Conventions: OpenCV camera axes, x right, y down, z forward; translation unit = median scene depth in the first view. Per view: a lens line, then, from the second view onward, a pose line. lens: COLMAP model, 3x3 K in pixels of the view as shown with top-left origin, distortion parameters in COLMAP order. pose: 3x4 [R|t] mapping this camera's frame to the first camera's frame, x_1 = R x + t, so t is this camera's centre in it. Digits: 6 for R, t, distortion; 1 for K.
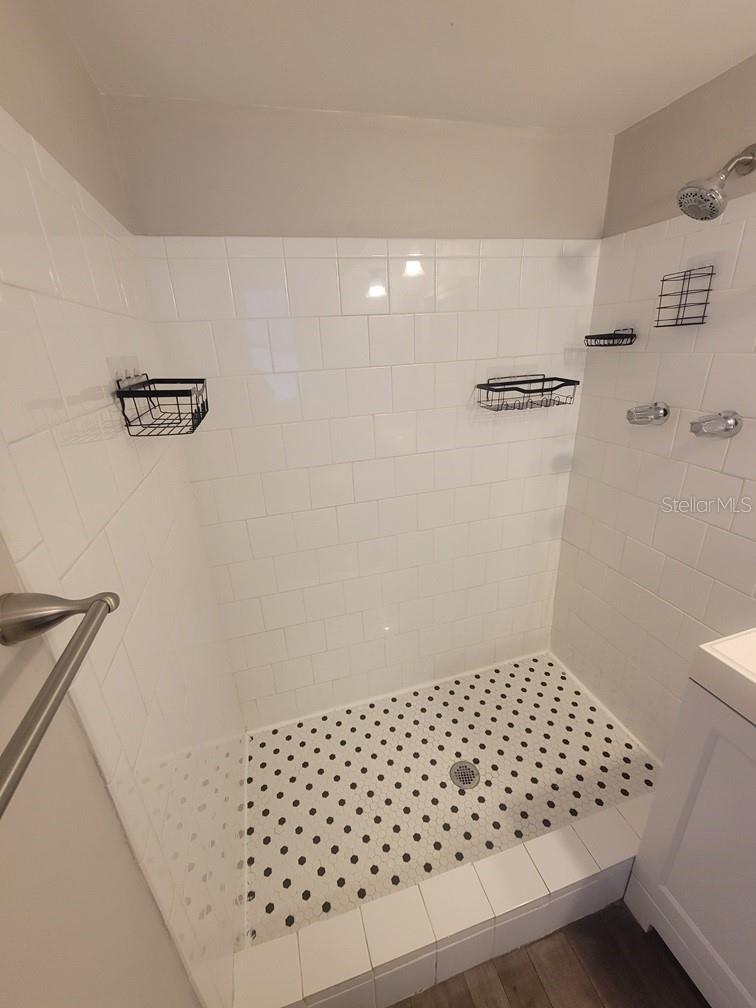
lens RADIAL K [[411.2, 0, 368.4], [0, 411.2, 498.8], [0, 0, 1]] dist [0.000224, -0.000011]
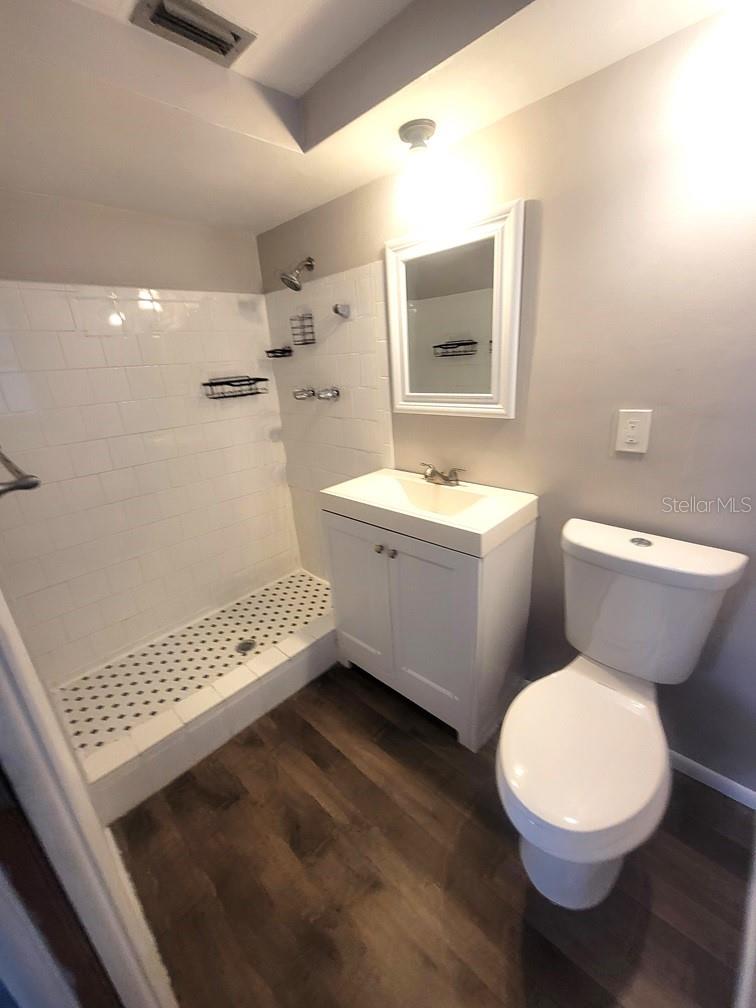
lens RADIAL K [[411.2, 0, 368.4], [0, 411.2, 498.8], [0, 0, 1]] dist [0.000224, -0.000011]
pose [[0.869076, -0.169064, 0.464891, 0.022932], [0.195833, 0.980591, -0.009489, 0.265782], [-0.454264, 0.099288, 0.885317, -0.554842]]
